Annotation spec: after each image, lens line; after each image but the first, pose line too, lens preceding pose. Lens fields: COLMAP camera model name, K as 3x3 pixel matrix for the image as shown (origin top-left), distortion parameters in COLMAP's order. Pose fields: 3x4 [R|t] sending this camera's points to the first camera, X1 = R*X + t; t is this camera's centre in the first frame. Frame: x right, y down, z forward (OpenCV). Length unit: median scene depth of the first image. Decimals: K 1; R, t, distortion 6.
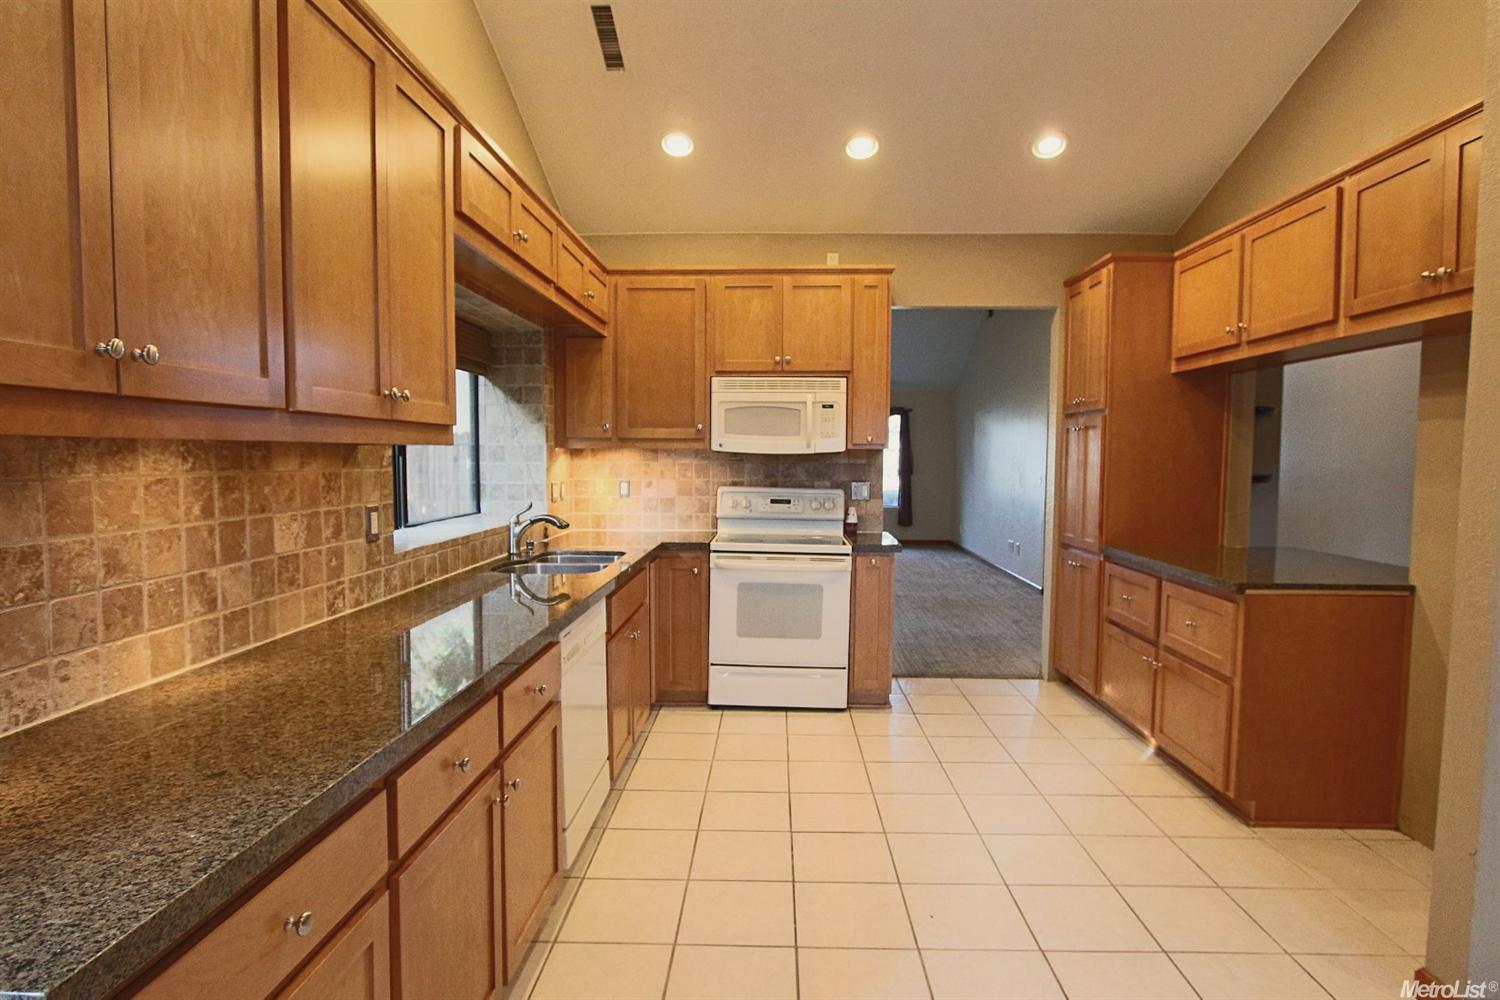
lens RADIAL K [[793.4, 0, 750.0], [0, 793.4, 500.0], [0, 0, 1]] dist [-0.017919, -0.000781]
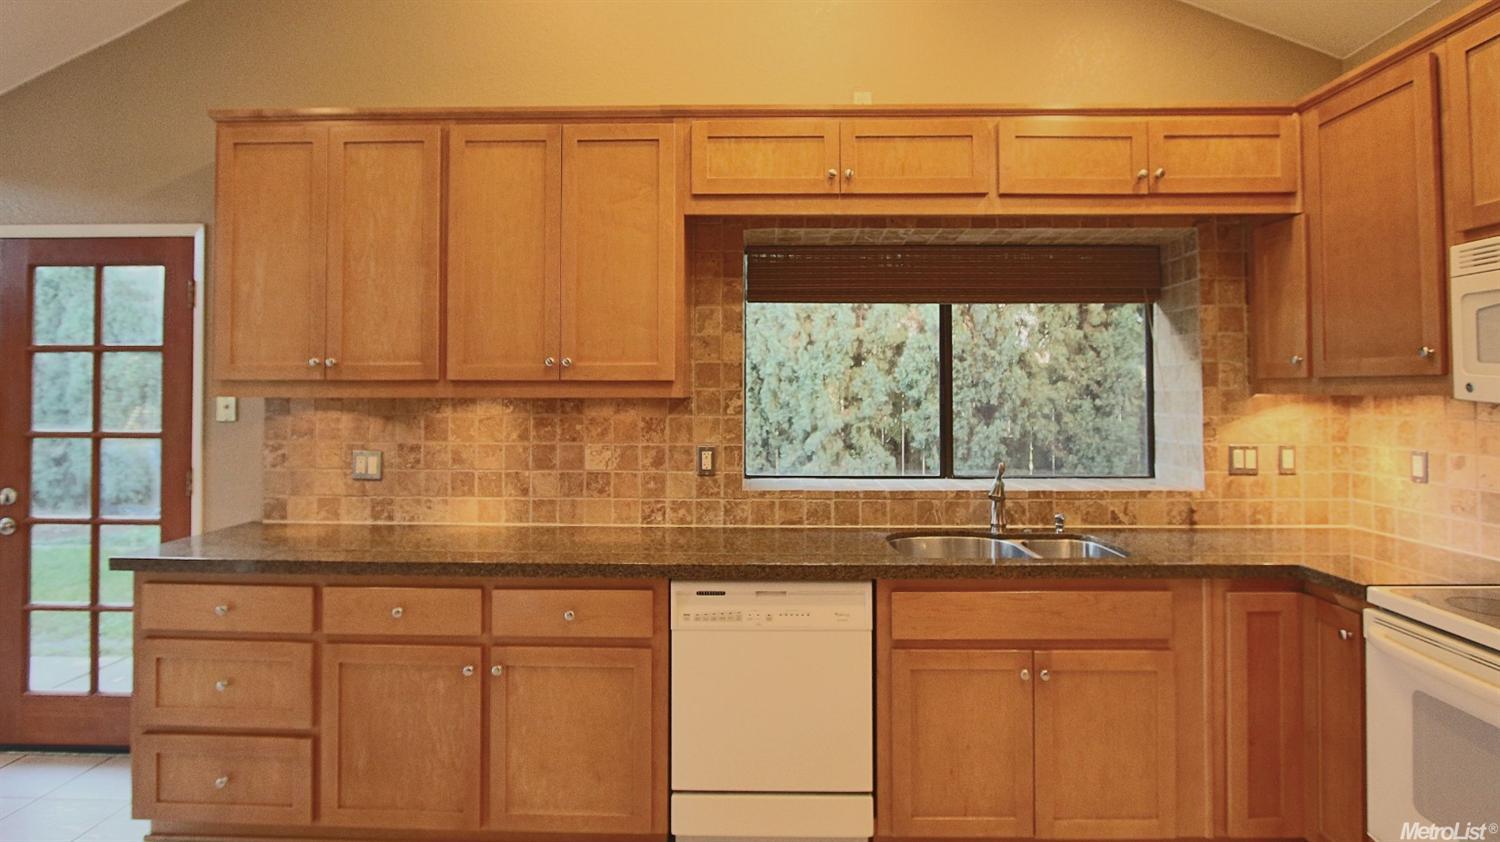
lens RADIAL K [[763.6, 0, 755.6], [0, 763.6, 372.8], [0, 0, 1]] dist [-0.029956, 0.008071]
pose [[0.019146, -0.031276, -0.999327, 0.480390], [-0.056973, 0.997852, -0.032321, -0.048902], [0.998192, 0.057554, 0.017323, 0.709853]]
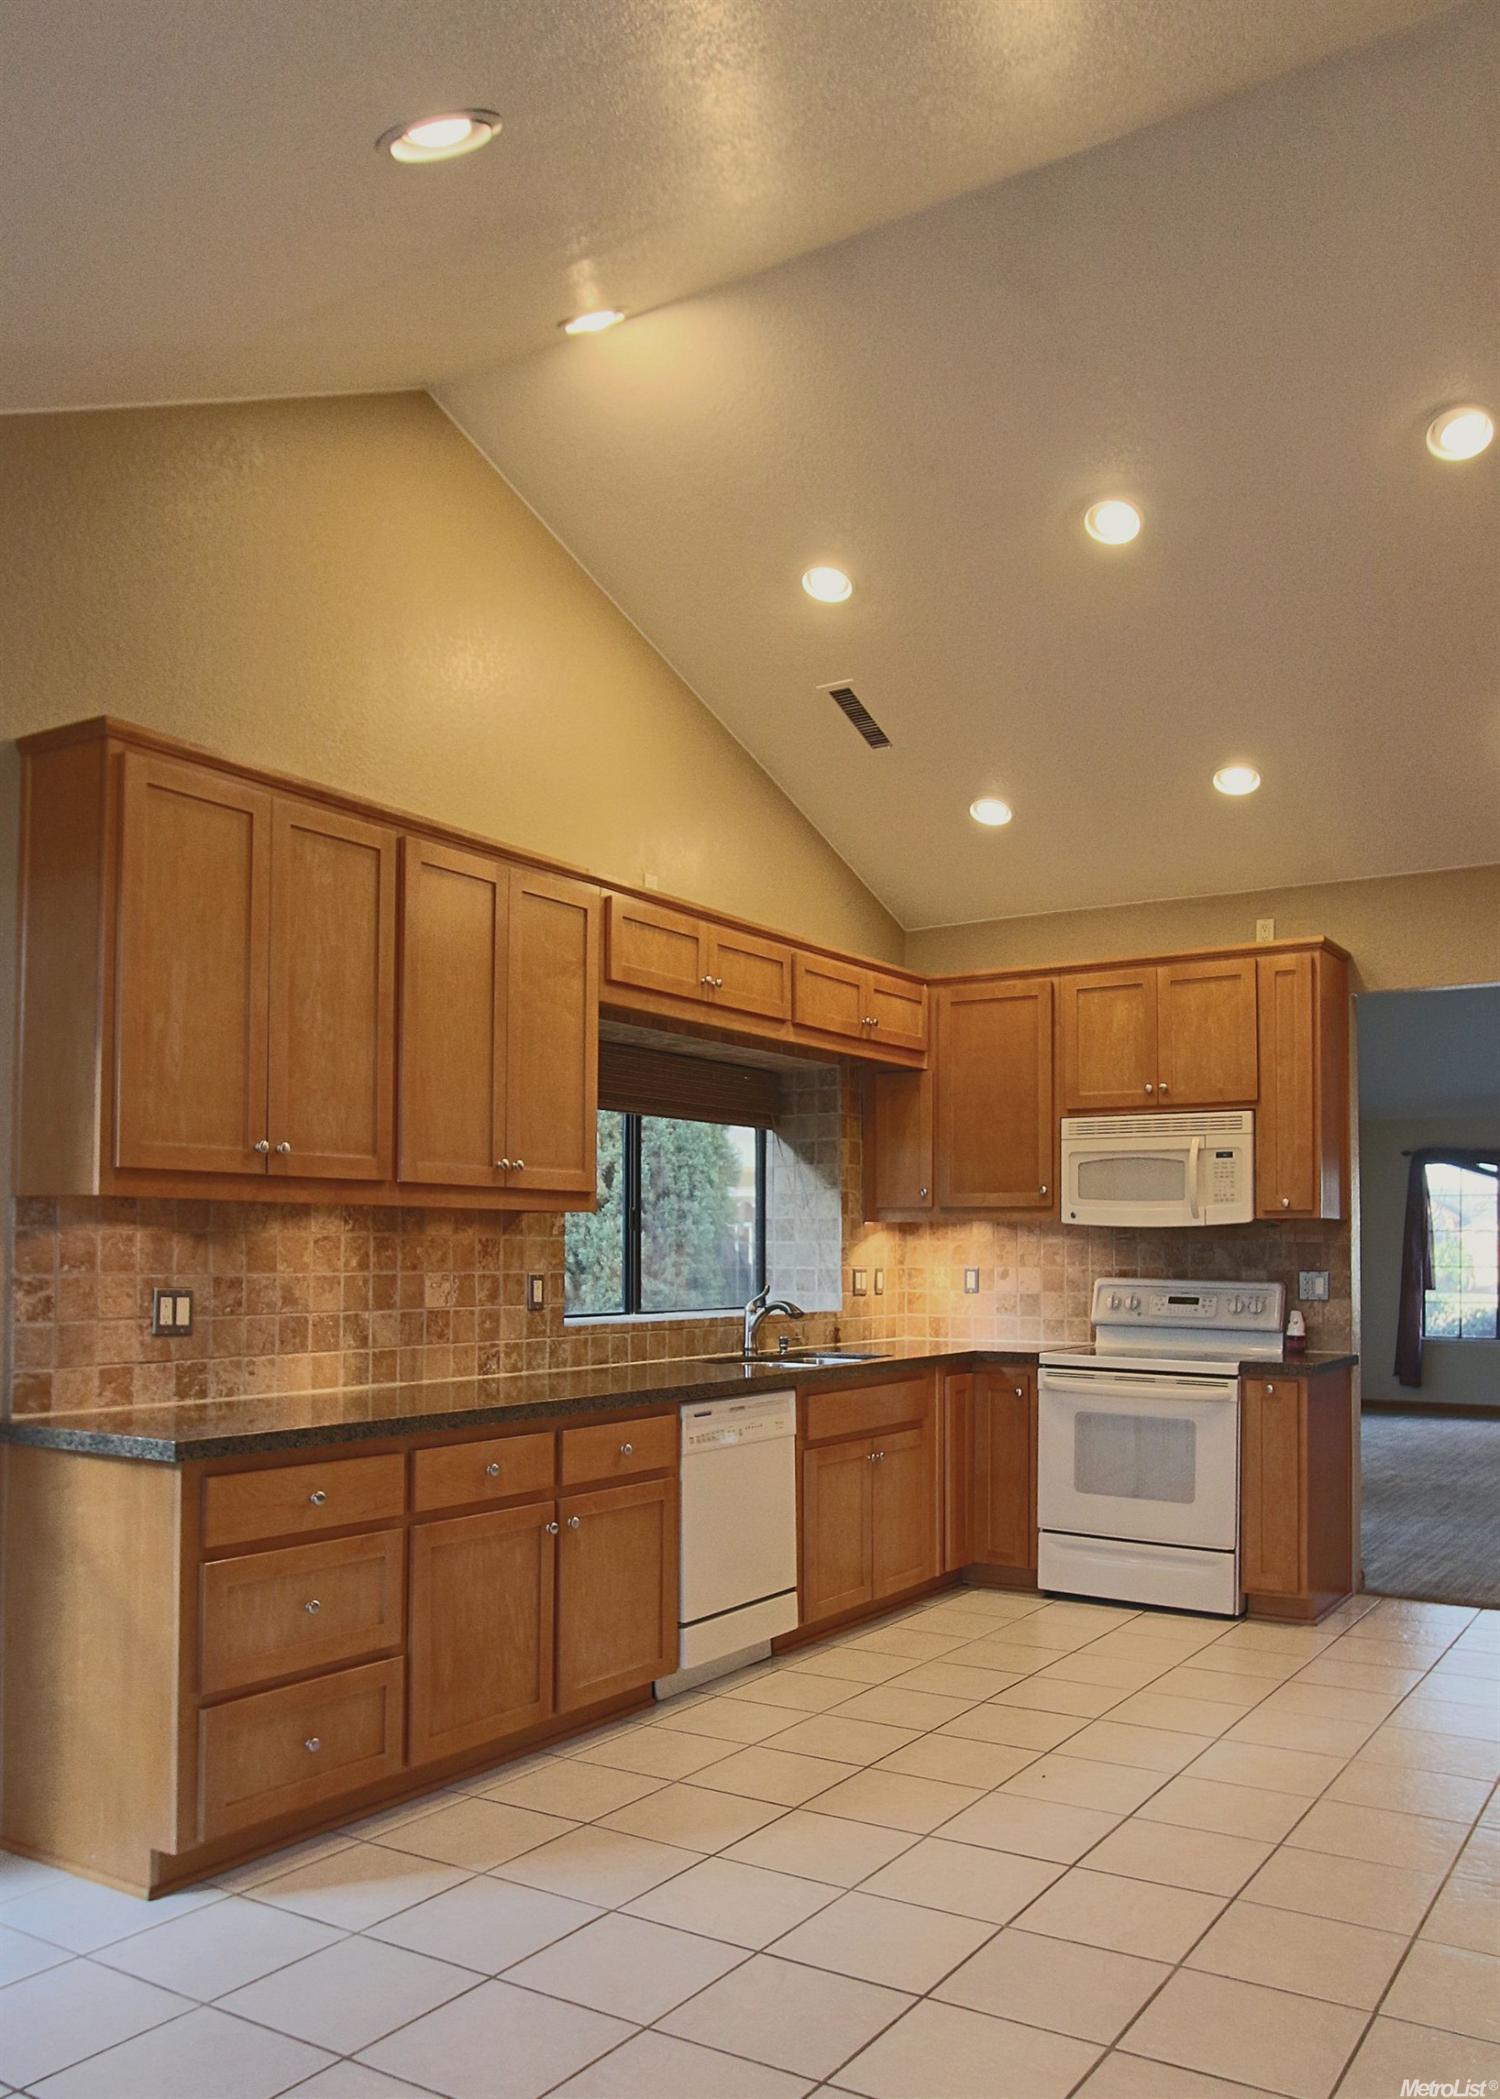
lens RADIAL K [[1607.6, 0, 800.8], [0, 1607.6, 1191.0], [0, 0, 1]] dist [-0.039256, -0.000712]
pose [[0.869214, -0.020274, -0.494019, 0.552615], [-0.027329, 0.995661, -0.088946, 0.050235], [0.493679, 0.090815, 0.864889, -0.405553]]
